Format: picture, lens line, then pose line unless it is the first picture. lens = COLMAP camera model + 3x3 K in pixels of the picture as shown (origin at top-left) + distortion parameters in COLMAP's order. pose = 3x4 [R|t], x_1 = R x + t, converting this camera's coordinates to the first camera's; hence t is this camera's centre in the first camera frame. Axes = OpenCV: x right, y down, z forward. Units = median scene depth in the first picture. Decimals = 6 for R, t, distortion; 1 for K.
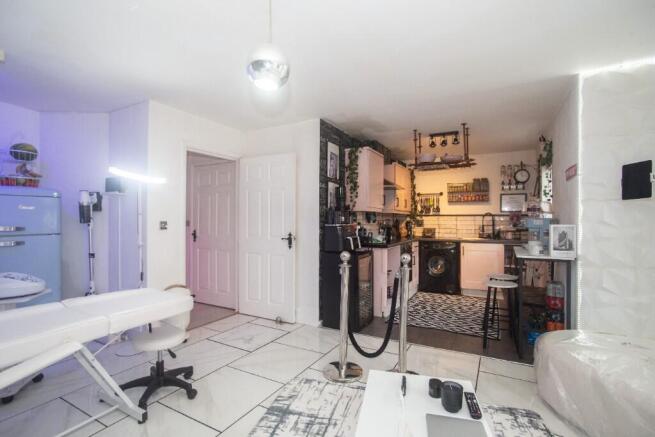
lens RADIAL K [[317.4, 0, 323.0], [0, 317.4, 217.9], [0, 0, 1]] dist [-0.057581, 0.036774]
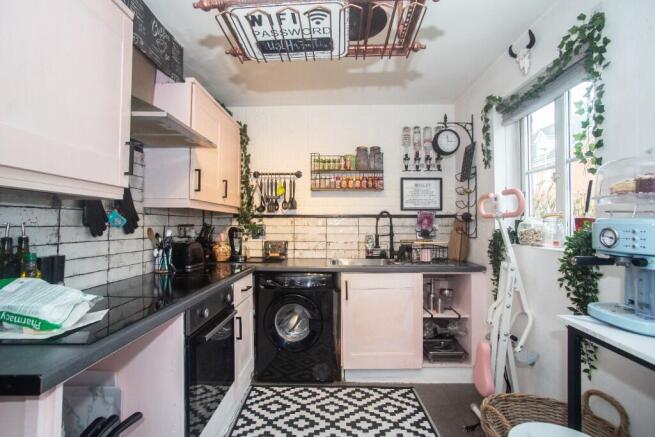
lens RADIAL K [[317.4, 0, 323.0], [0, 317.4, 217.9], [0, 0, 1]] dist [-0.057581, 0.036774]
pose [[0.888981, 0.007754, 0.457878, 0.179583], [-0.001001, 0.999887, -0.014989, 0.003143], [-0.457942, 0.012867, 0.888889, 0.539293]]
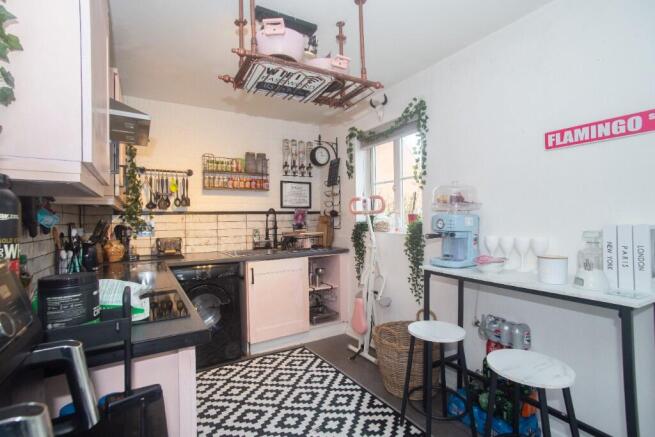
lens RADIAL K [[317.4, 0, 323.0], [0, 317.4, 217.9], [0, 0, 1]] dist [-0.057581, 0.036774]
pose [[0.496688, -0.006461, 0.867905, 0.024413], [0.011498, 0.999934, 0.000864, 0.002863], [-0.867853, 0.009550, 0.496730, 0.559565]]
